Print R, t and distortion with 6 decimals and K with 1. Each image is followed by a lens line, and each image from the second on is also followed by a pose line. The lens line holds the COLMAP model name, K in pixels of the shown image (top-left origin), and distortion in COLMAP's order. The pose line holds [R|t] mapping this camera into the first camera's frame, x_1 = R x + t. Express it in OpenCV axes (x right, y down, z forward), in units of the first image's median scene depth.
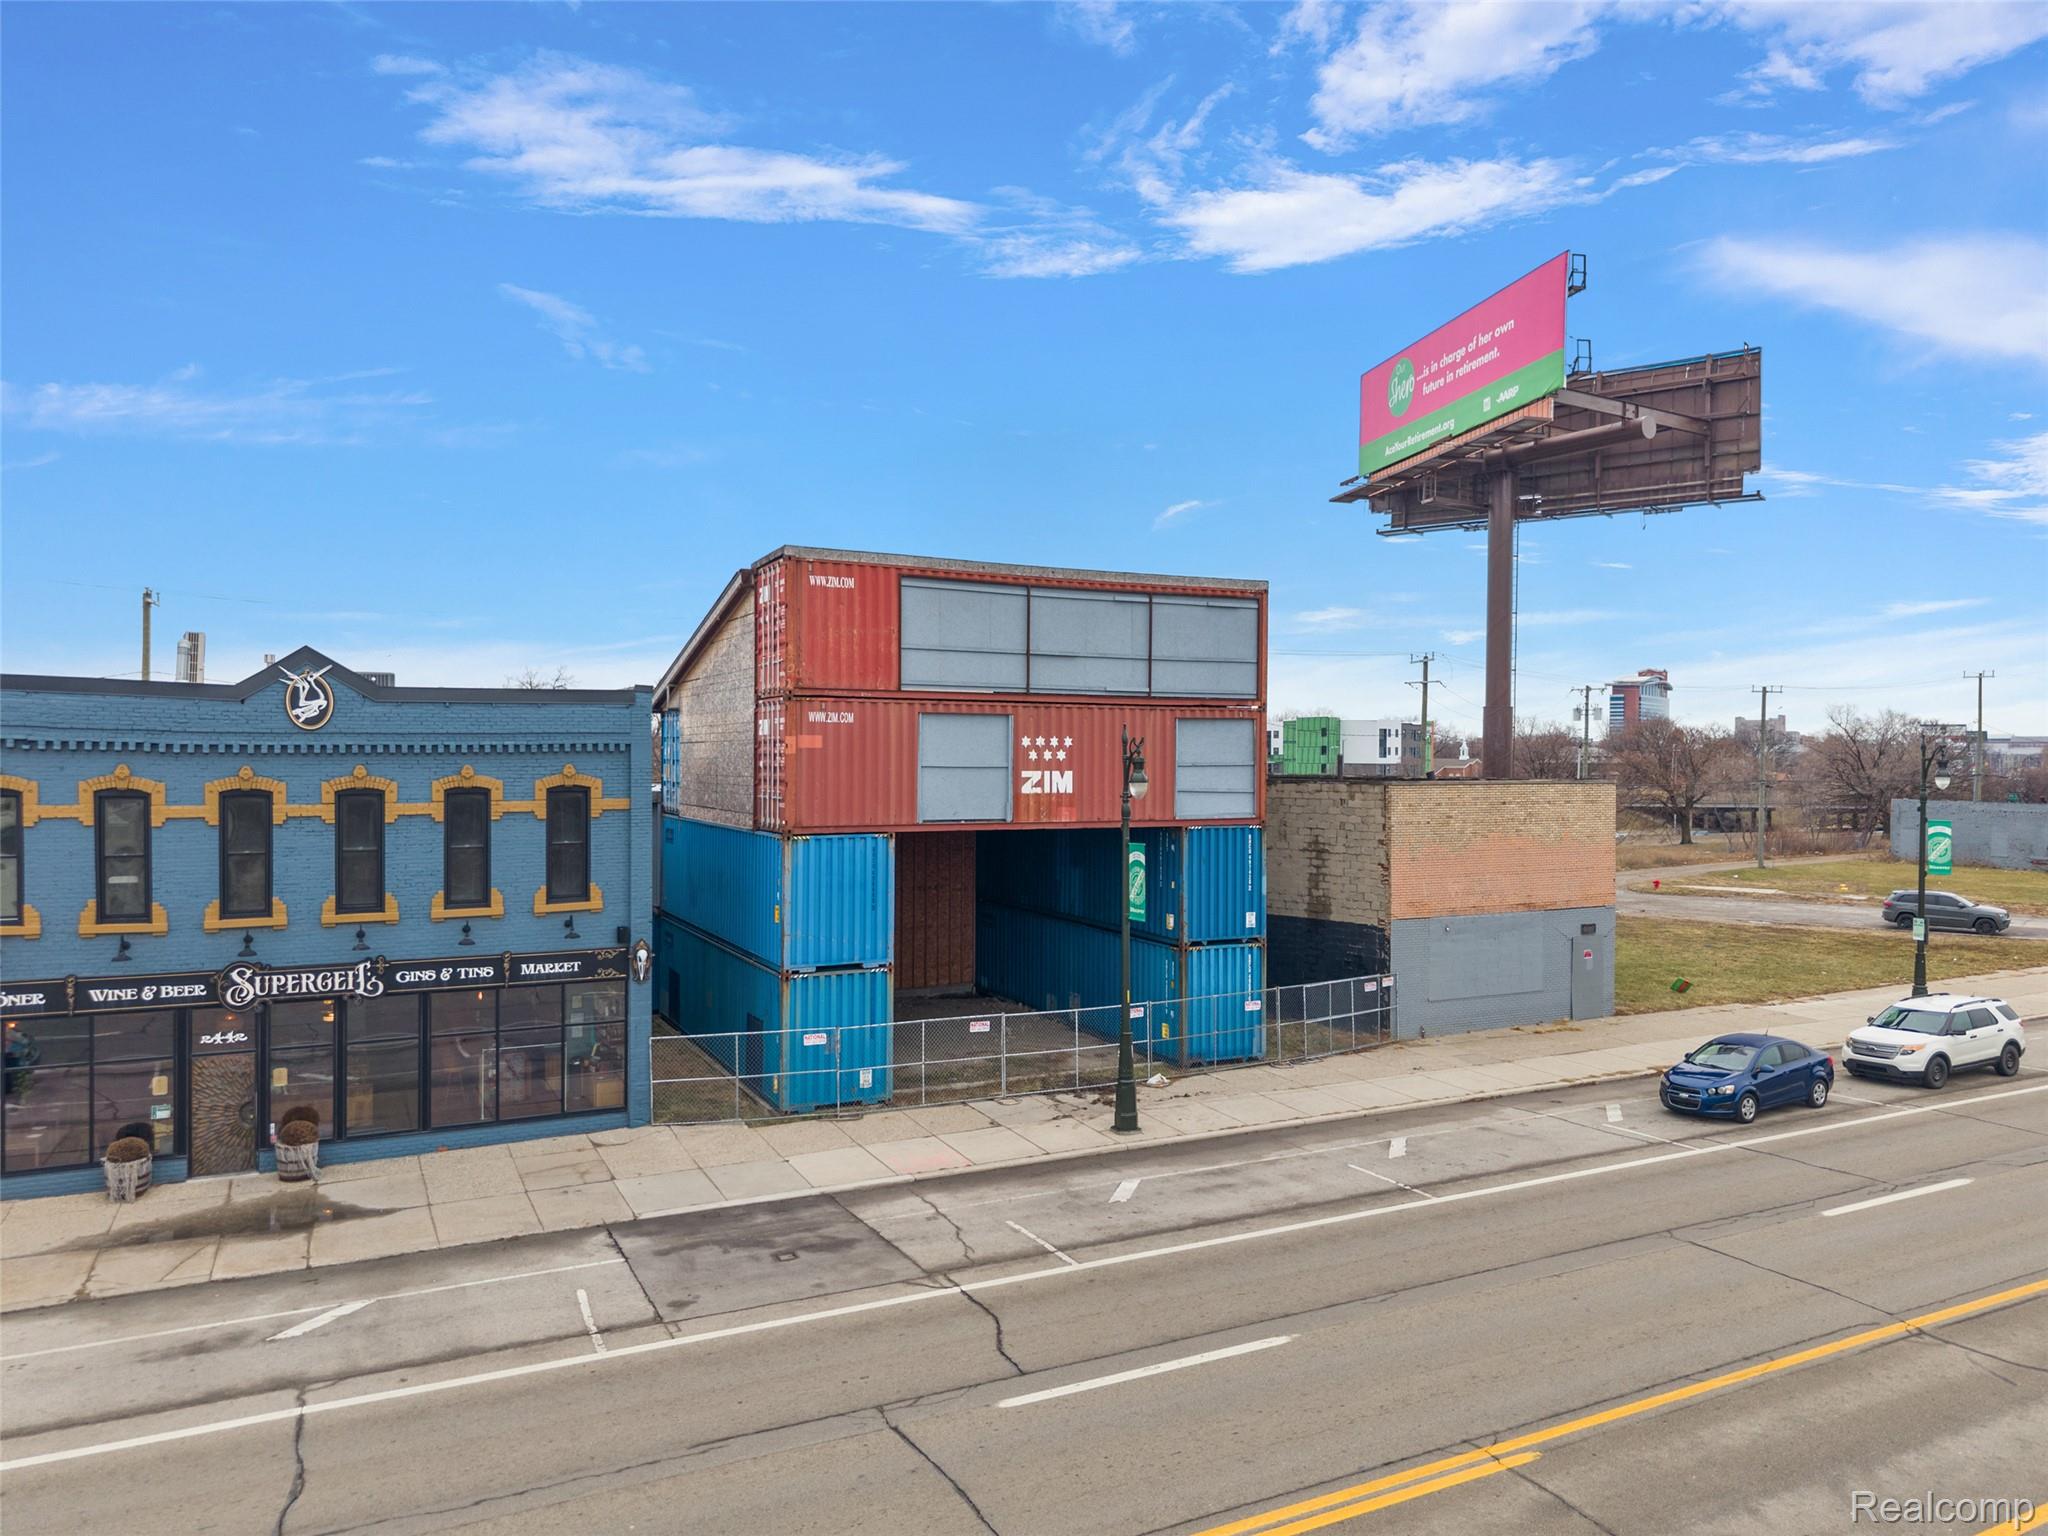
lens RADIAL K [[1387.0, 0, 1027.8], [0, 1387.0, 755.5], [0, 0, 1]] dist [0.024297, -0.035087]
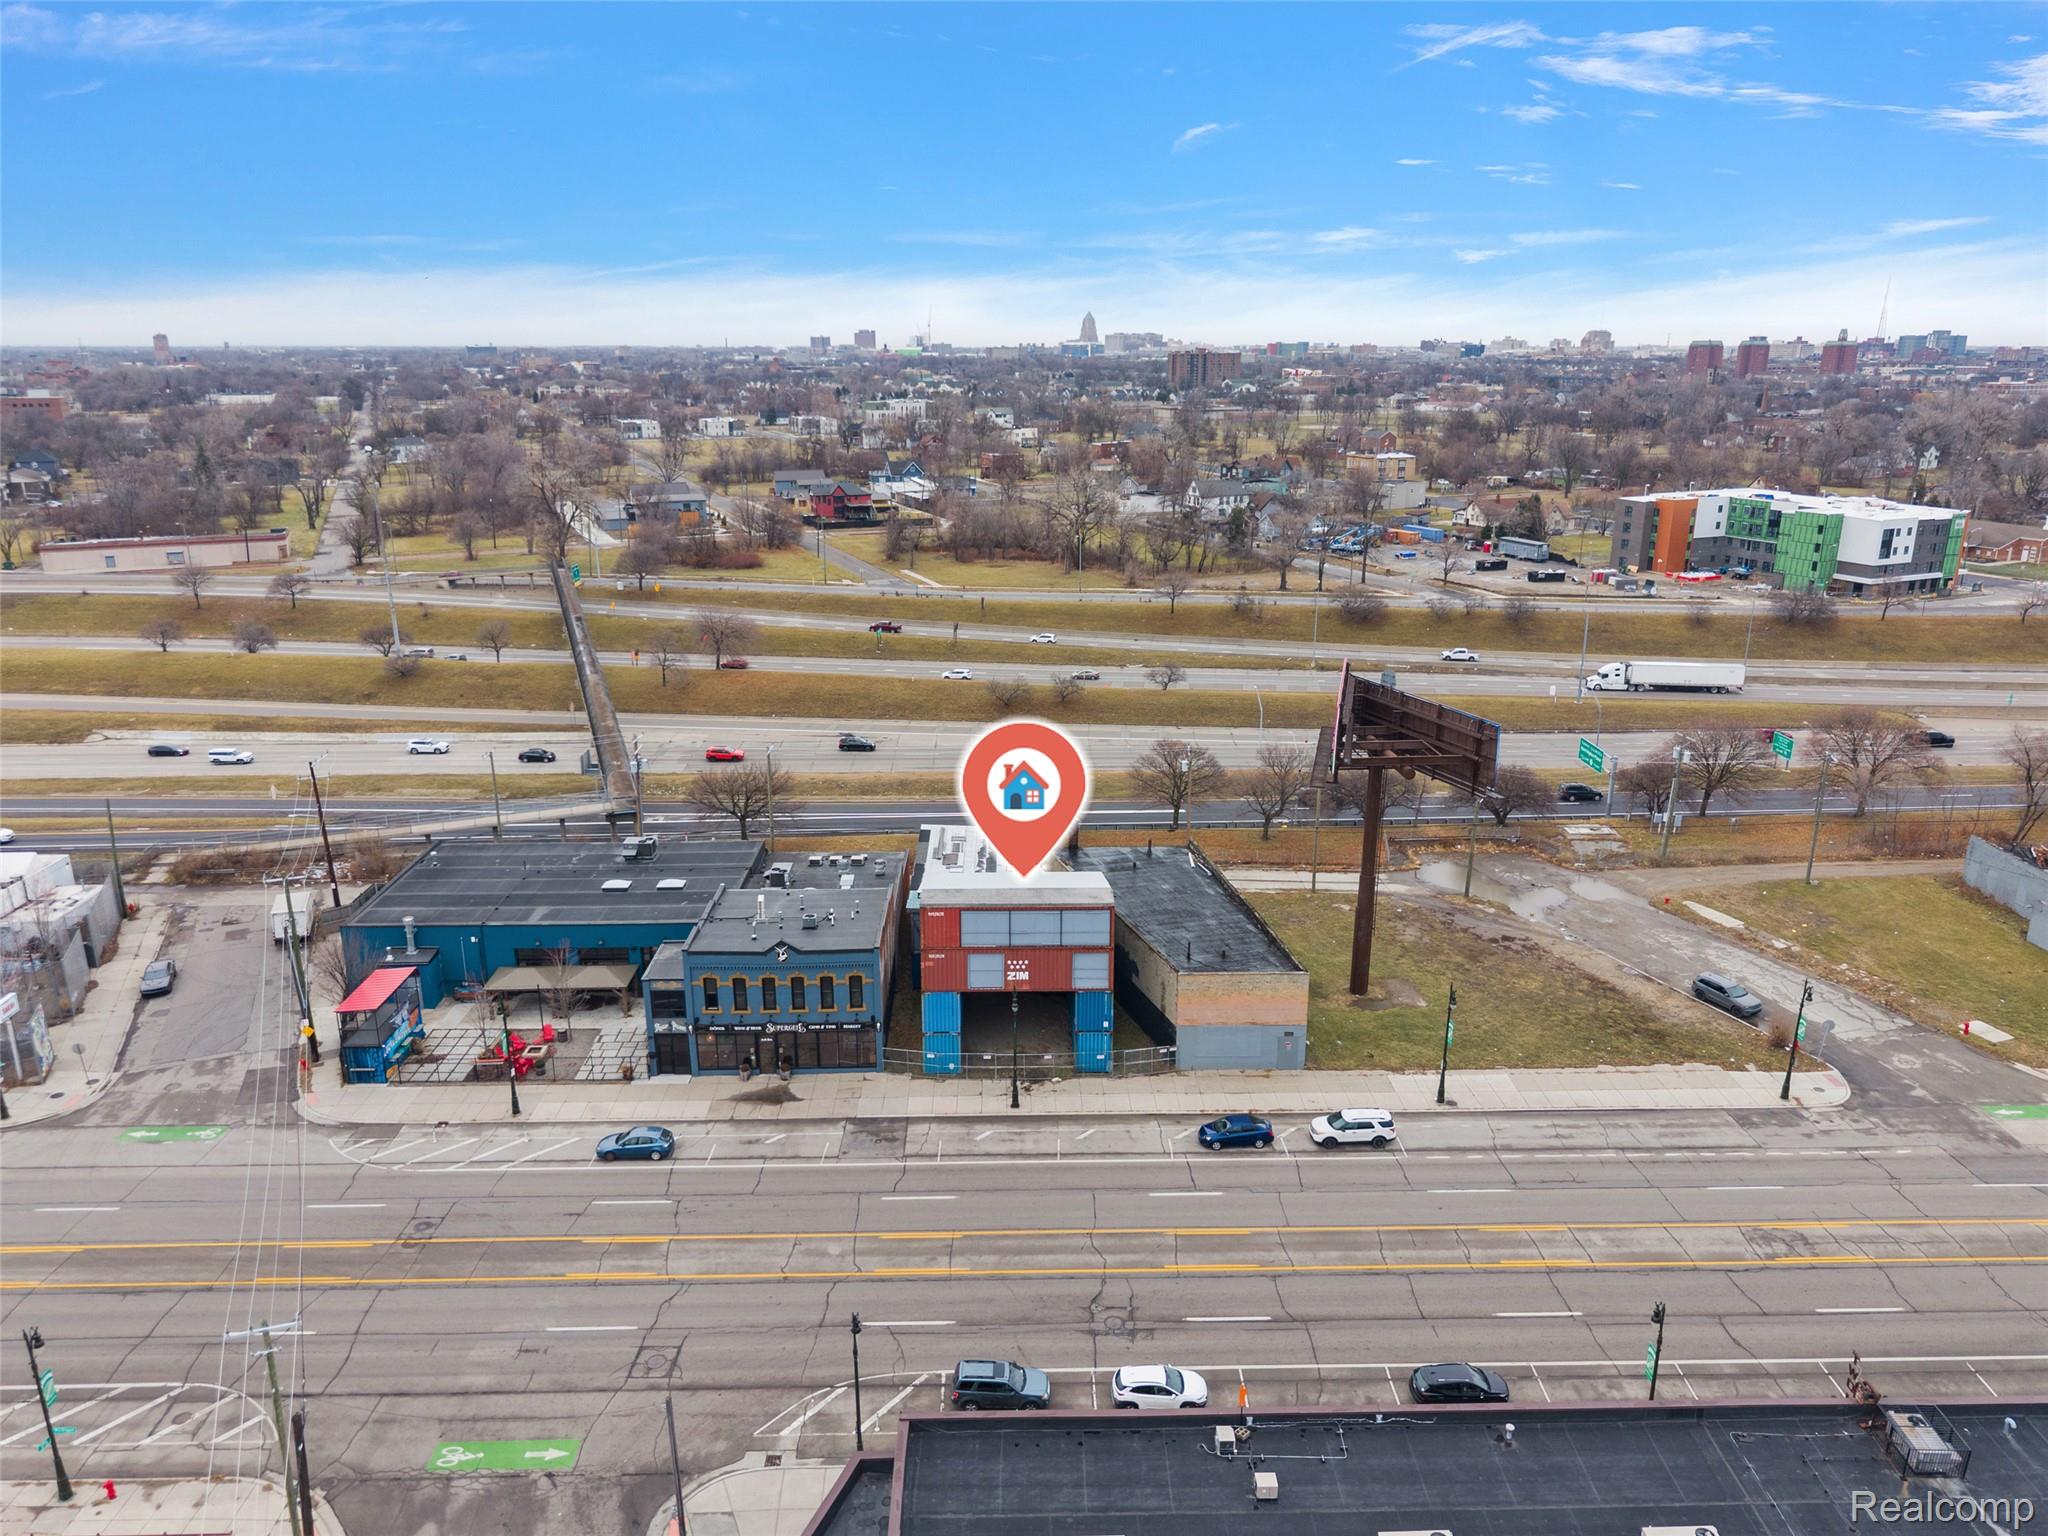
lens RADIAL K [[1434.6, 0, 1020.3], [0, 1434.6, 706.7], [0, 0, 1]] dist [0.042656, -0.066629]
pose [[0.898737, 0.100863, -0.426730, 1.405527], [0.009291, 0.968586, 0.248506, -1.436599], [0.438390, -0.227306, 0.869567, -1.630990]]
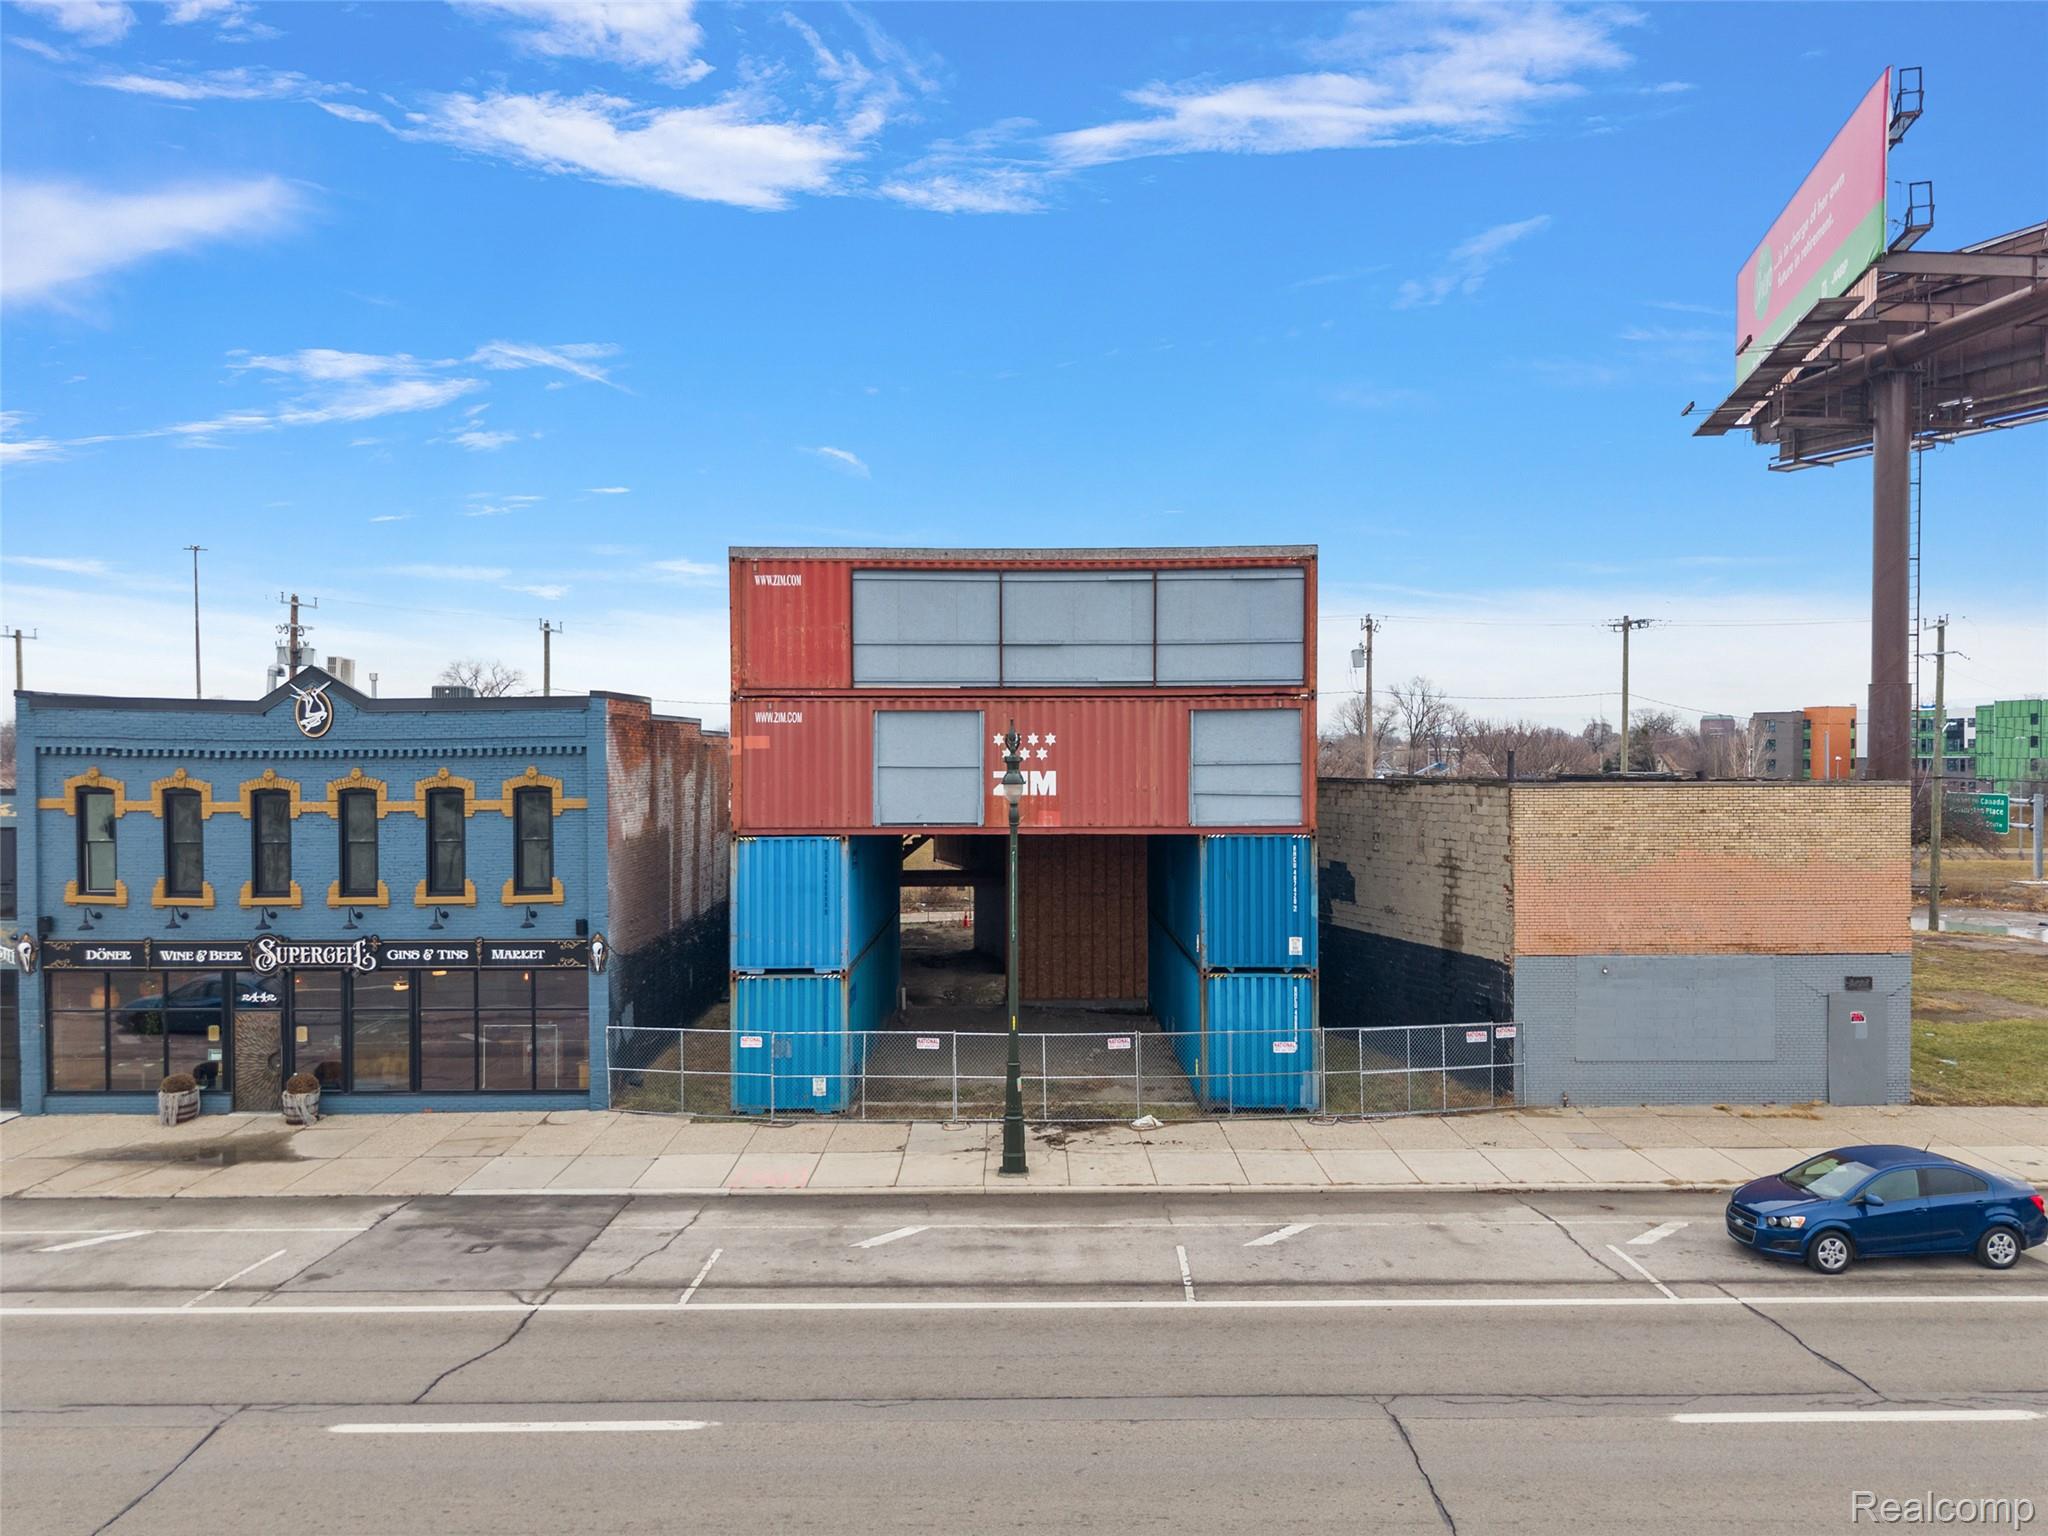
lens RADIAL K [[1400.7, 0, 1021.9], [0, 1400.7, 755.3], [0, 0, 1]] dist [0.003419, 0.000199]
pose [[0.894027, -0.007410, -0.447952, 0.500111], [0.007630, 0.999970, -0.001313, 0.002203], [0.447948, -0.002244, 0.894057, 0.202438]]
